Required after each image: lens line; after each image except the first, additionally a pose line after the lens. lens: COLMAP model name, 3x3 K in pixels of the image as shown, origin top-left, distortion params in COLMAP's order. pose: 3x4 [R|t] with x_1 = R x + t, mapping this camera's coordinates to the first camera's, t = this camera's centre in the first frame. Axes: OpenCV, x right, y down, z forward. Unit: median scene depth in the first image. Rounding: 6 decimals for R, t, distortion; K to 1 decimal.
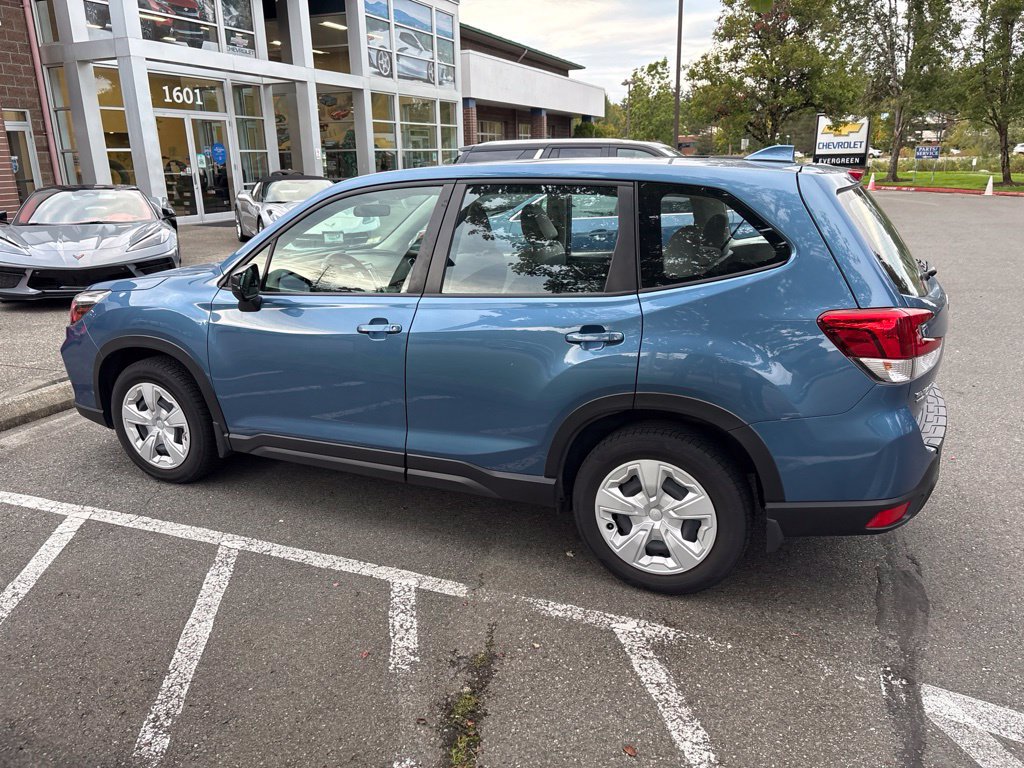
lens RADIAL K [[776.5, 0, 509.6], [0, 776.5, 384.1], [0, 0, 1]] dist [0.053567, -0.056137]
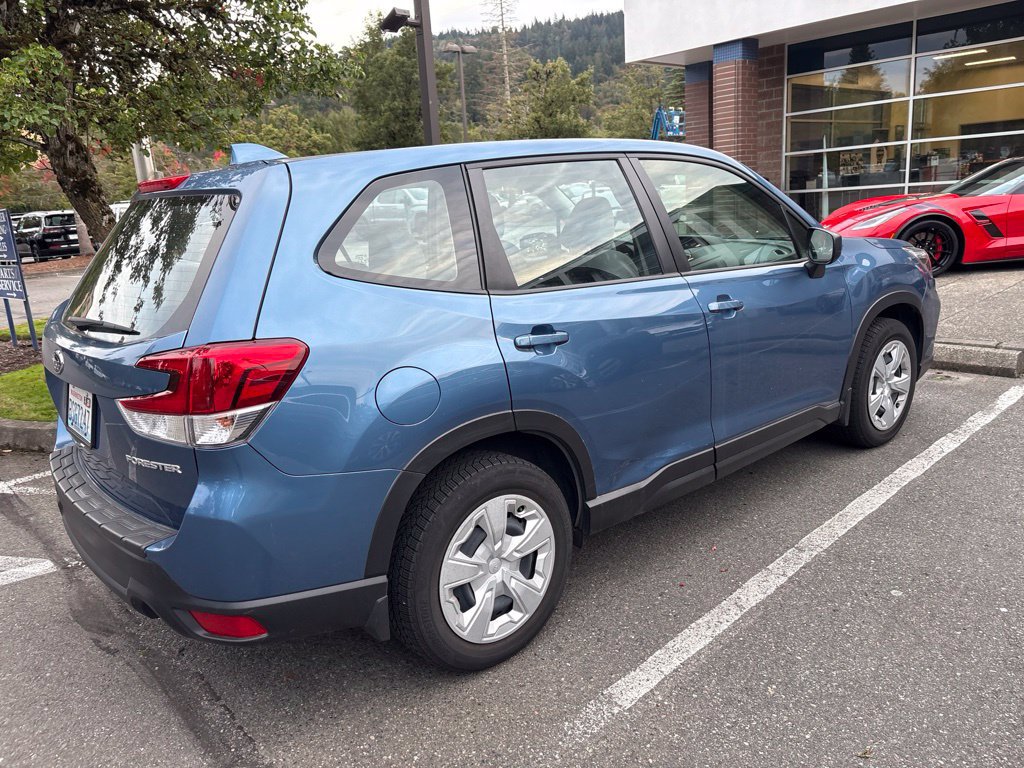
lens RADIAL K [[776.5, 0, 505.1], [0, 776.5, 384.1], [0, 0, 1]] dist [0.053567, -0.056137]
pose [[-0.428133, 0.262077, -0.864880, 0.285498], [-0.175645, 0.914645, 0.364105, -0.120213], [0.886482, 0.307798, -0.345558, 0.457778]]
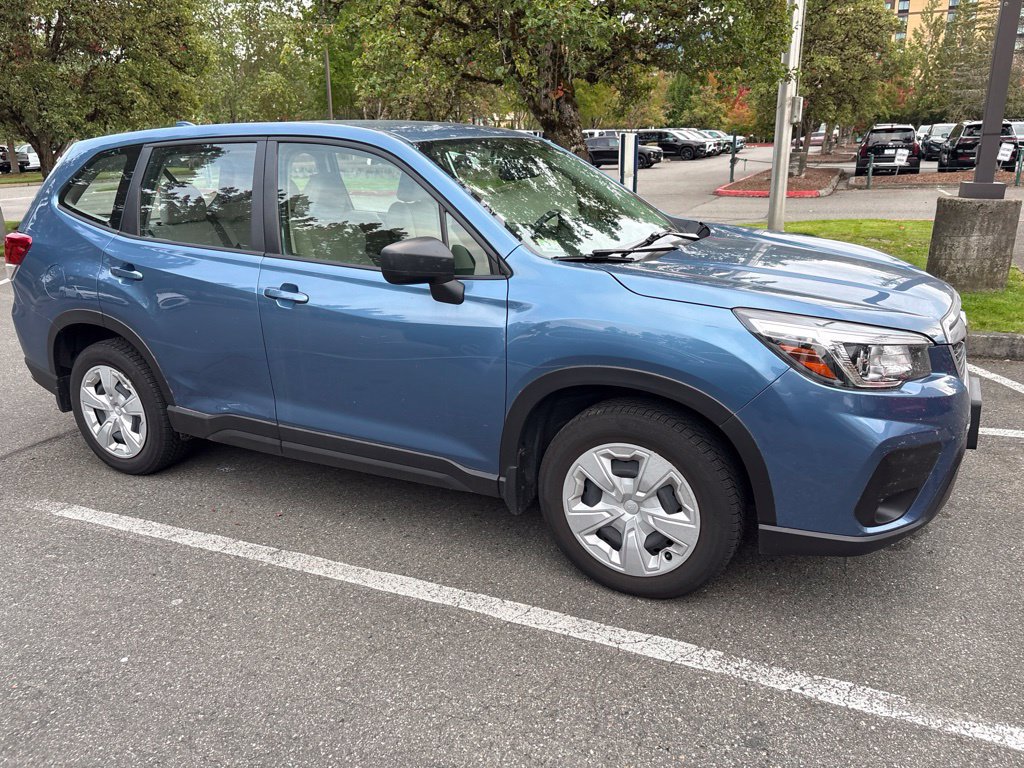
lens RADIAL K [[776.5, 0, 505.2], [0, 776.5, 379.0], [0, 0, 1]] dist [0.053567, -0.056137]
pose [[-0.996058, 0.020802, 0.086235, -0.082546], [0.064167, 0.840189, 0.538485, -0.176327], [-0.061252, 0.541895, -0.838211, 0.660524]]
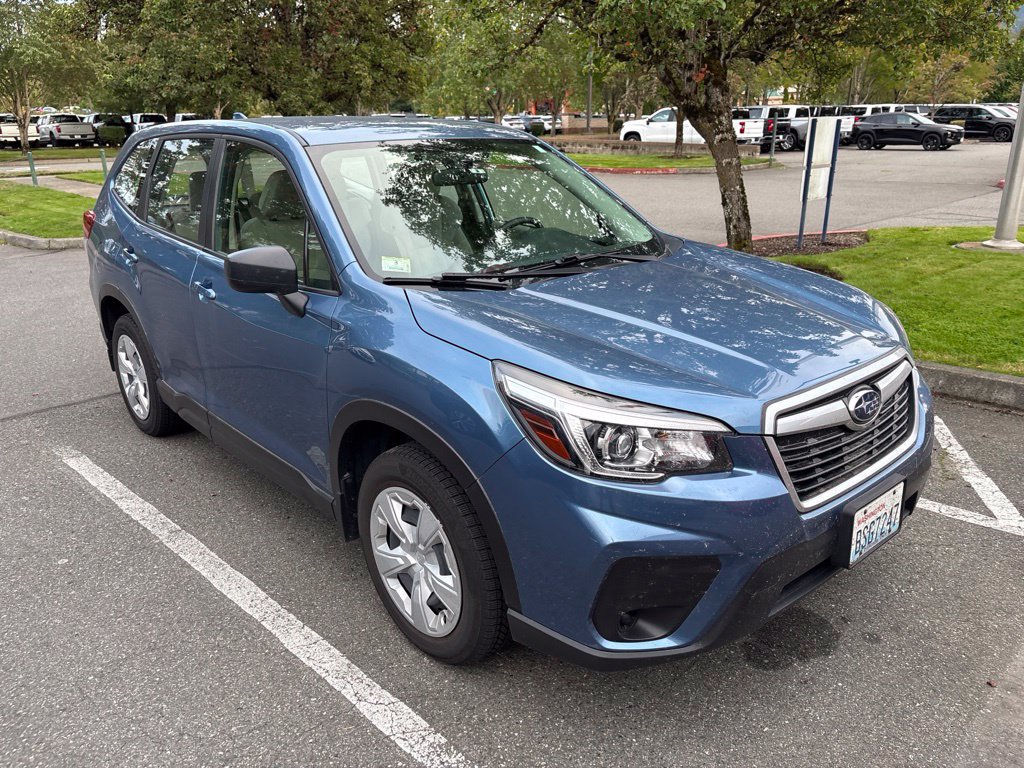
lens RADIAL K [[776.5, 0, 503.7], [0, 776.5, 387.8], [0, 0, 1]] dist [0.053567, -0.056137]
pose [[-0.909828, -0.105714, 0.401294, -0.198563], [0.141505, 0.830022, 0.539481, -0.167956], [-0.390114, 0.547620, -0.740218, 0.609042]]
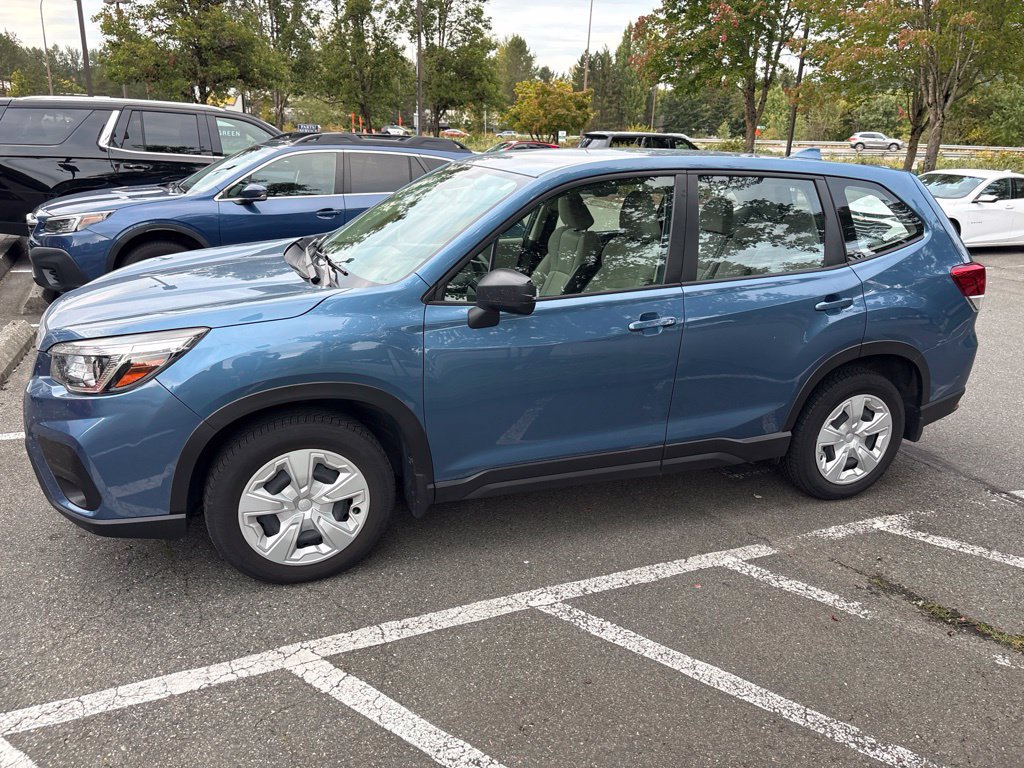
lens RADIAL K [[776.5, 0, 515.3], [0, 776.5, 377.9], [0, 0, 1]] dist [0.053567, -0.056137]
pose [[0.687802, -0.174700, 0.704562, -0.285061], [0.155024, 0.983566, 0.092544, -0.035088], [-0.709151, 0.045572, 0.703582, 0.128913]]
